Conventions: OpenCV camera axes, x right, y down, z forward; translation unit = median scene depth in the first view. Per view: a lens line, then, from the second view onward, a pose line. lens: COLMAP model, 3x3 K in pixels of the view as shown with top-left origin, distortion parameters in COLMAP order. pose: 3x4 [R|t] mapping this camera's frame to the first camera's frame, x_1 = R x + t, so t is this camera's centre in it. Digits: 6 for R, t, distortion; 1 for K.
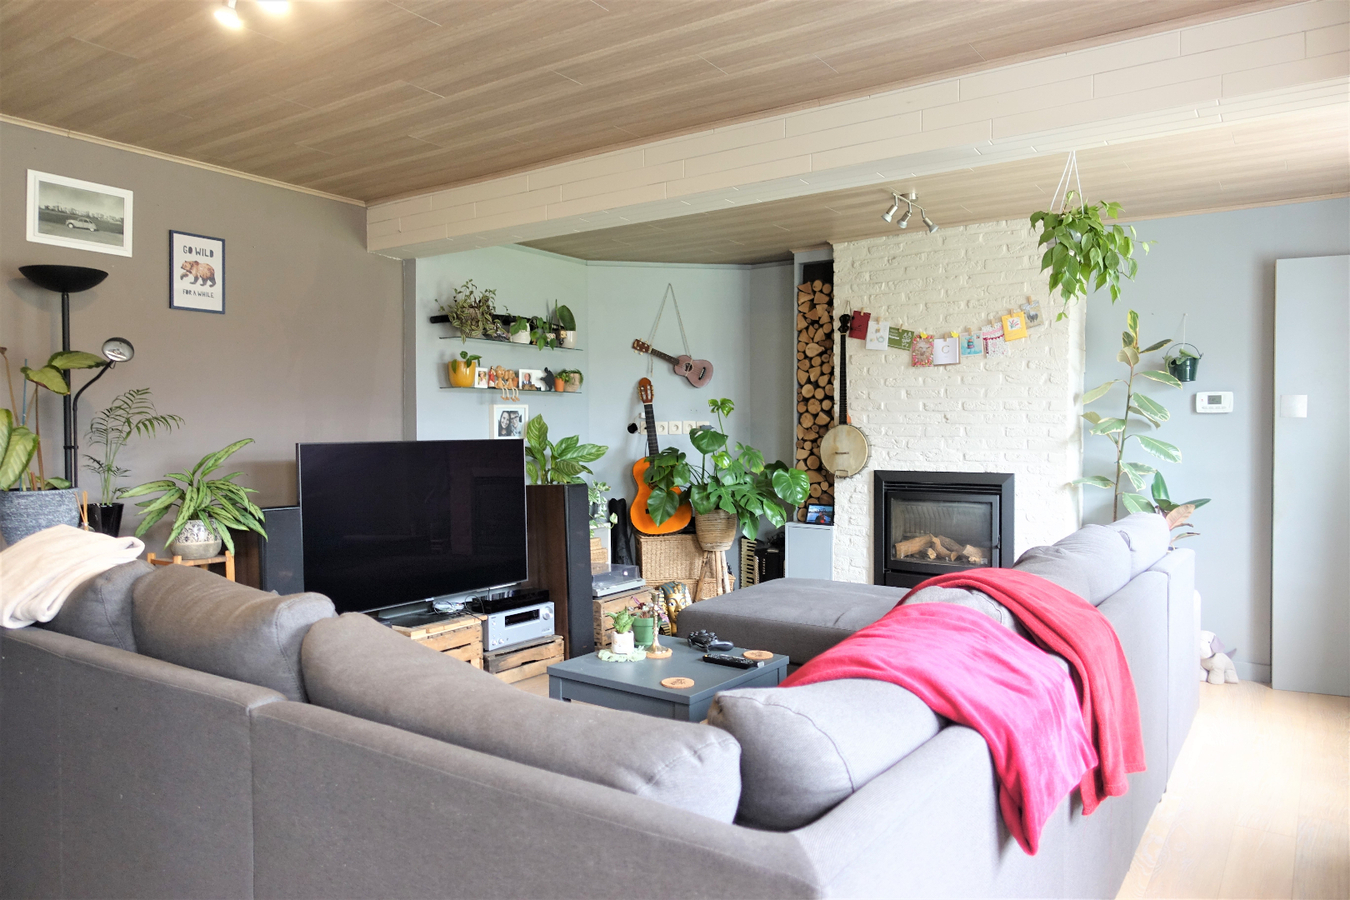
lens RADIAL K [[975.7, 0, 674.8], [0, 975.7, 454.2], [0, 0, 1]] dist [0.007541, 0.000253]
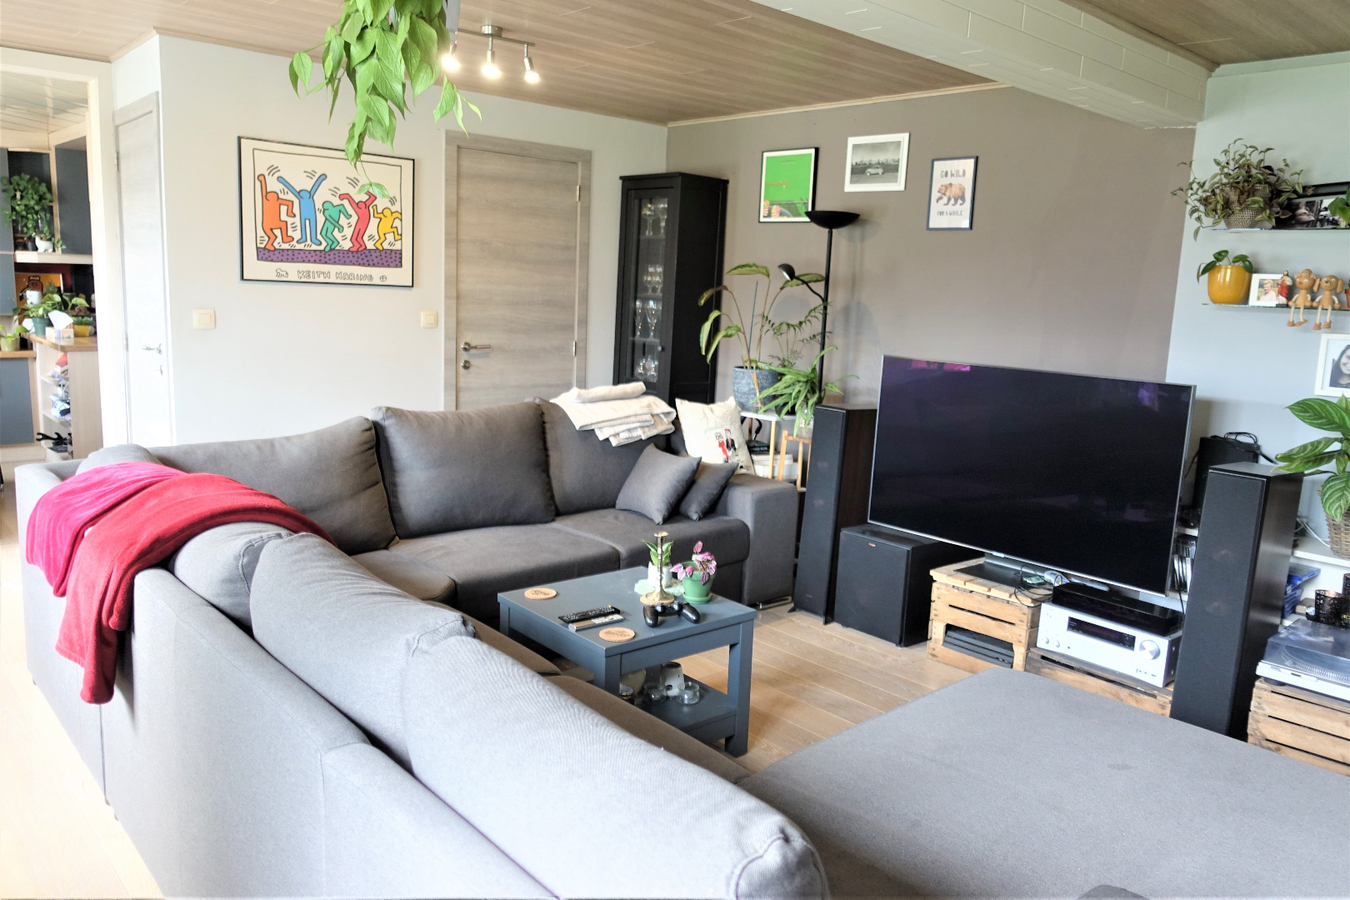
lens RADIAL K [[975.7, 0, 672.7], [0, 975.7, 438.3], [0, 0, 1]] dist [0.007541, 0.000253]
pose [[-0.239199, 0.153512, -0.958759, 0.666855], [-0.060857, 0.983111, 0.172594, -0.087135], [0.969062, 0.099632, -0.225817, 0.972360]]
